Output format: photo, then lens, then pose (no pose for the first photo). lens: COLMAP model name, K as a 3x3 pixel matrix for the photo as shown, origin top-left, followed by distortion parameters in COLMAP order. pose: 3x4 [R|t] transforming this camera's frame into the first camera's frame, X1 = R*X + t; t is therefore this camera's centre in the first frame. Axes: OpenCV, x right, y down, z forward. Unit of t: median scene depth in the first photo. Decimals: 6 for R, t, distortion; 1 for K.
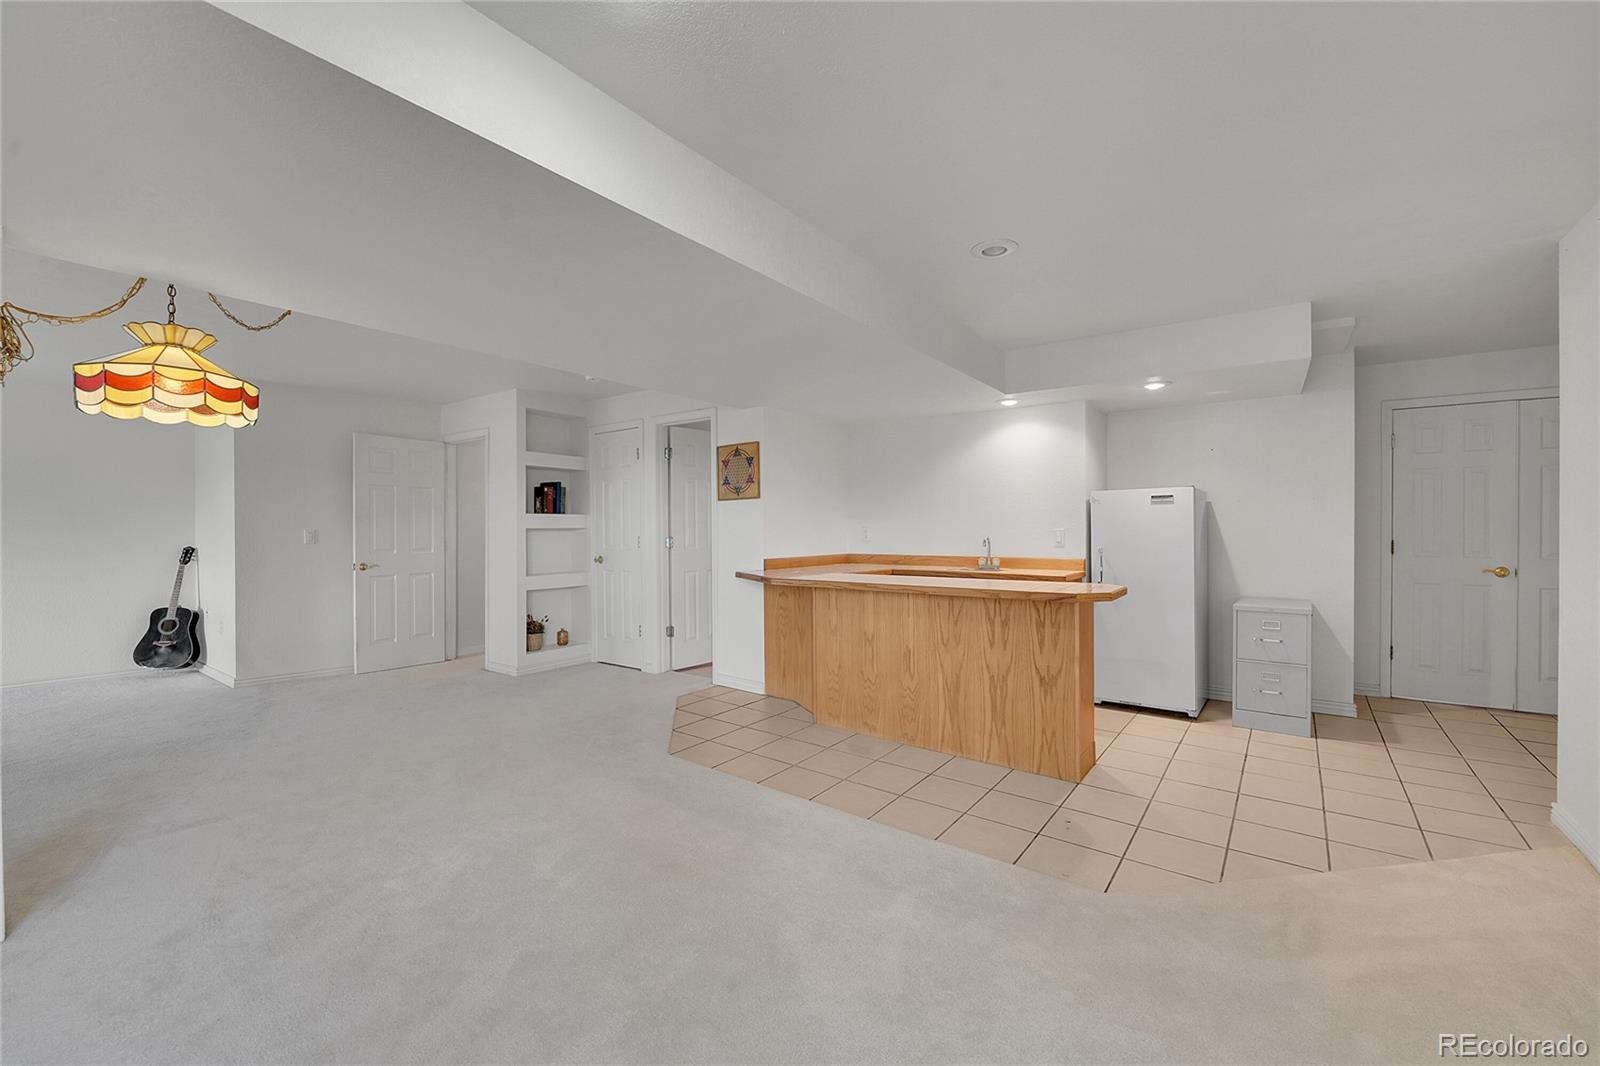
lens RADIAL K [[653.1, 0, 800.0], [0, 653.1, 533.0], [0, 0, 1]] dist [-0.011983, -0.000287]
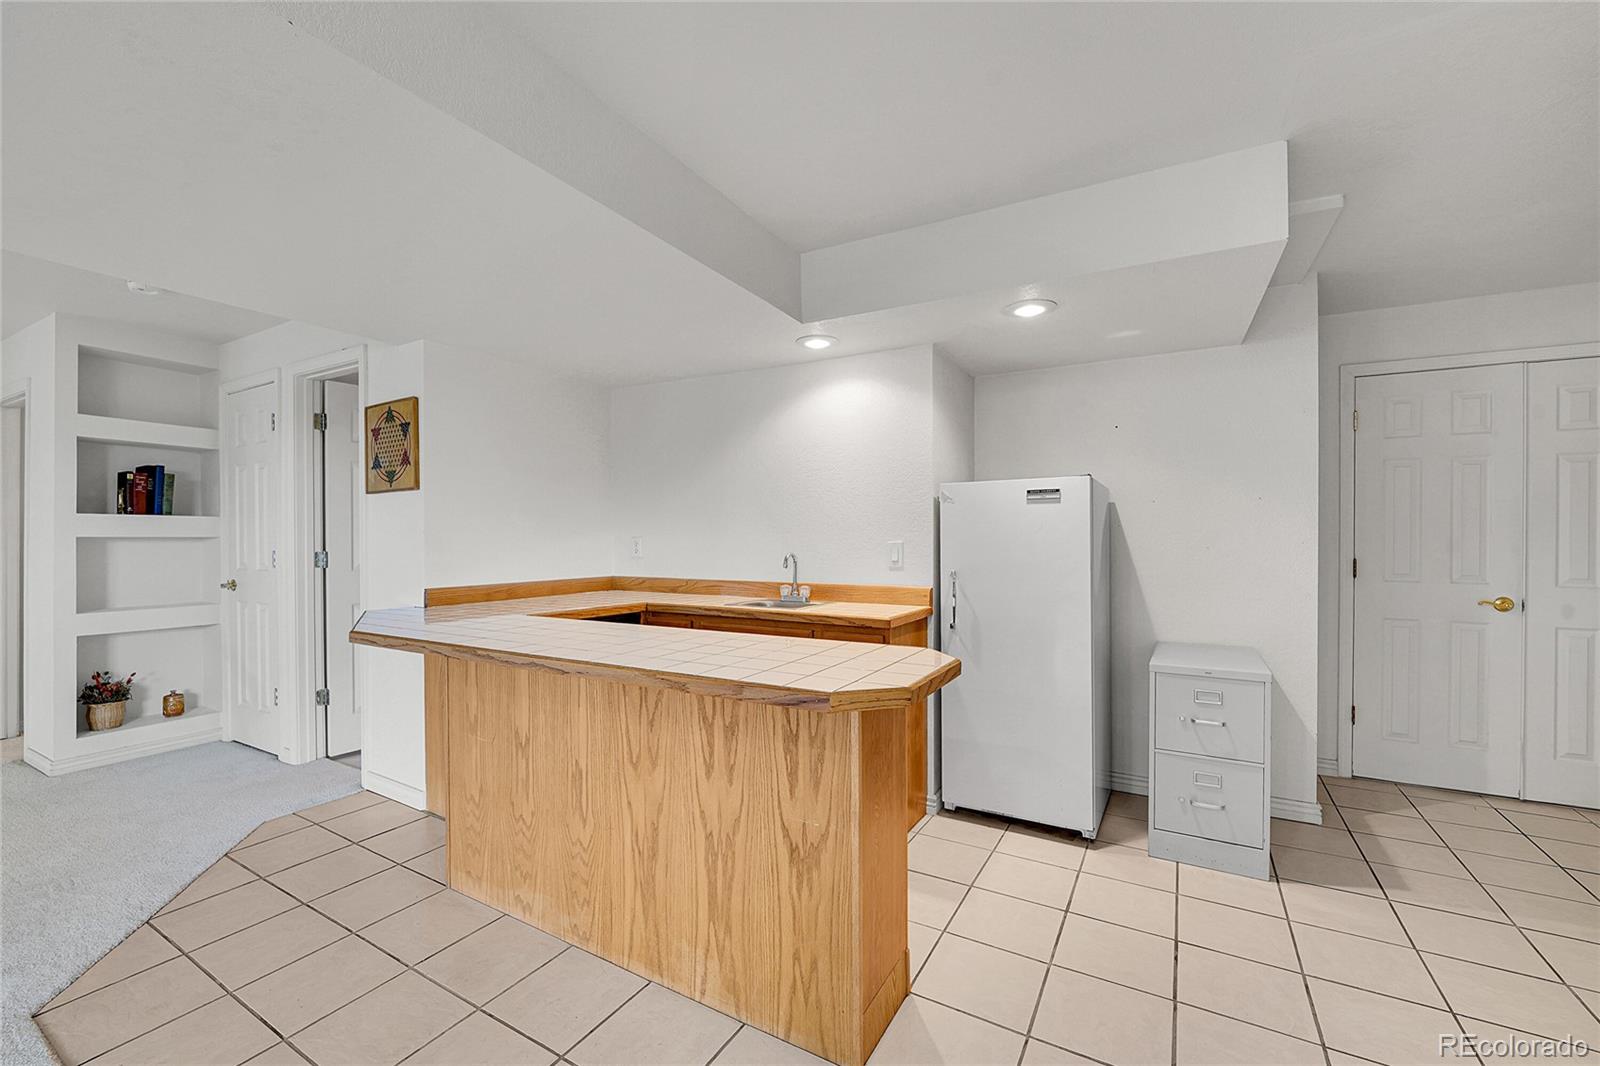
lens RADIAL K [[660.8, 0, 786.2], [0, 660.8, 538.3], [0, 0, 1]] dist [-0.007796, -0.000078]
pose [[0.994279, 0.004005, 0.106739, 0.235414], [-0.003383, 0.999976, -0.006004, -0.005431], [-0.106760, 0.005609, 0.994269, 0.381354]]
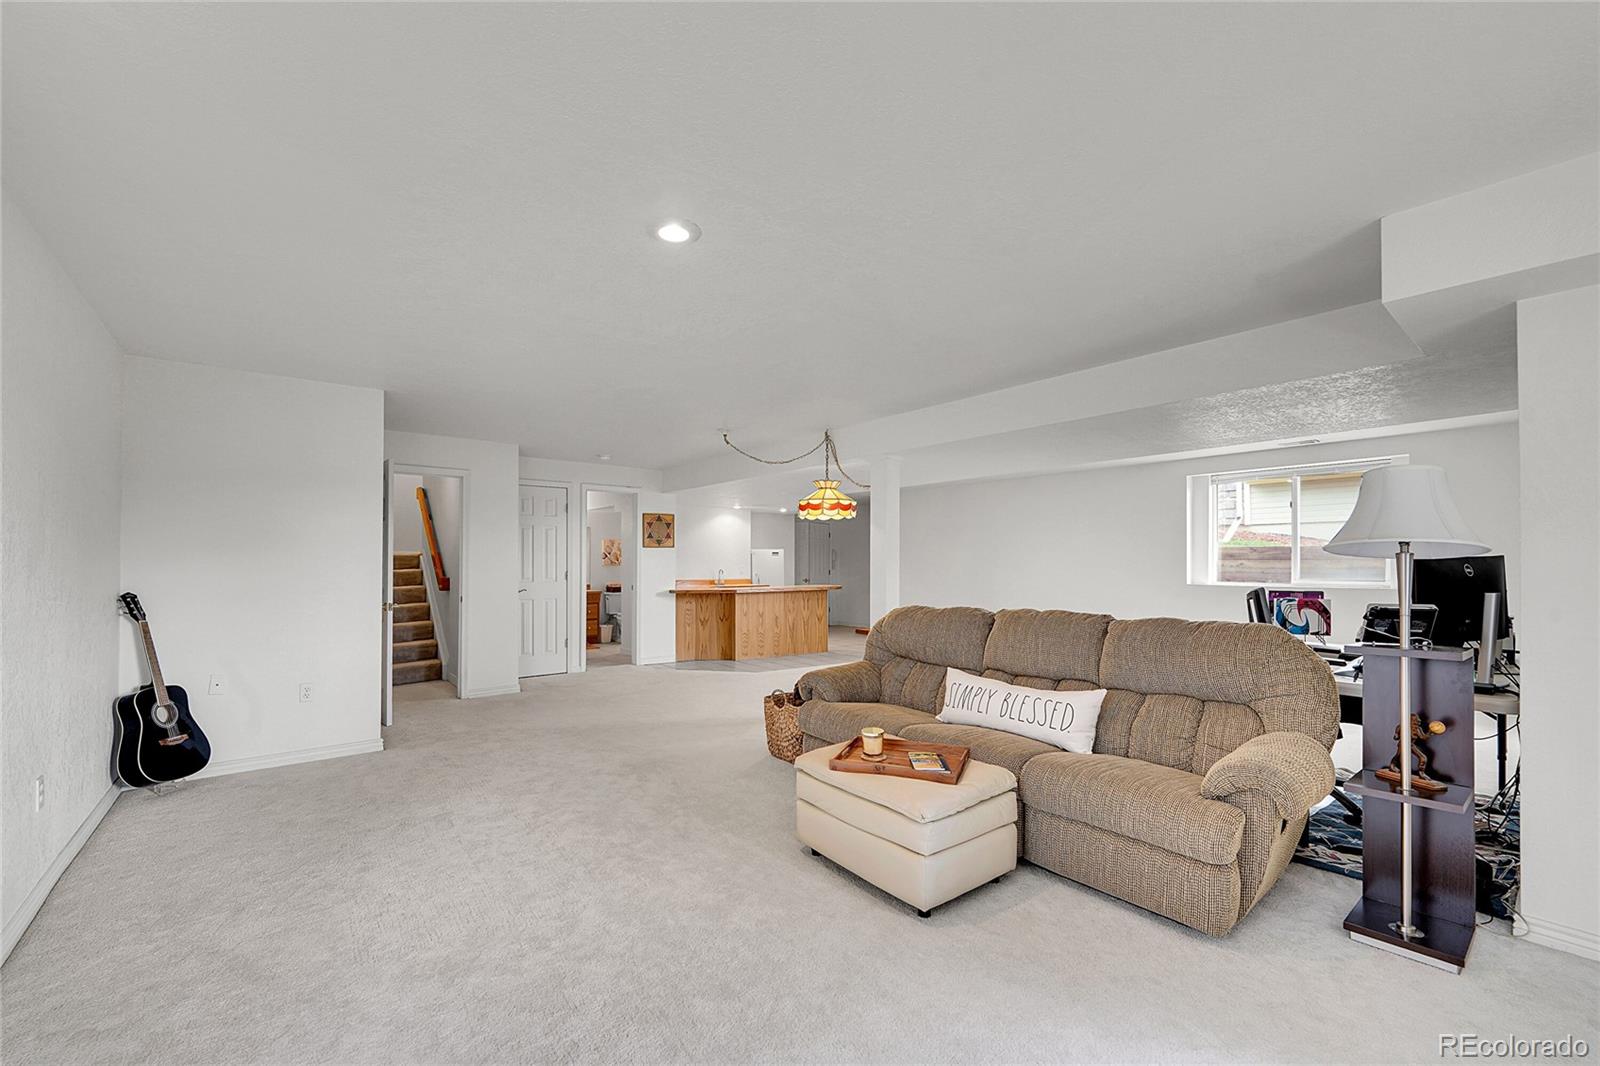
lens RADIAL K [[645.3, 0, 835.4], [0, 645.3, 555.5], [0, 0, 1]] dist [-0.000028, -0.000045]
pose [[0.215257, 0.014536, 0.976449, -1.770502], [0.007274, 0.999838, -0.016488, -0.001734], [-0.976530, 0.010652, 0.215117, 0.244557]]
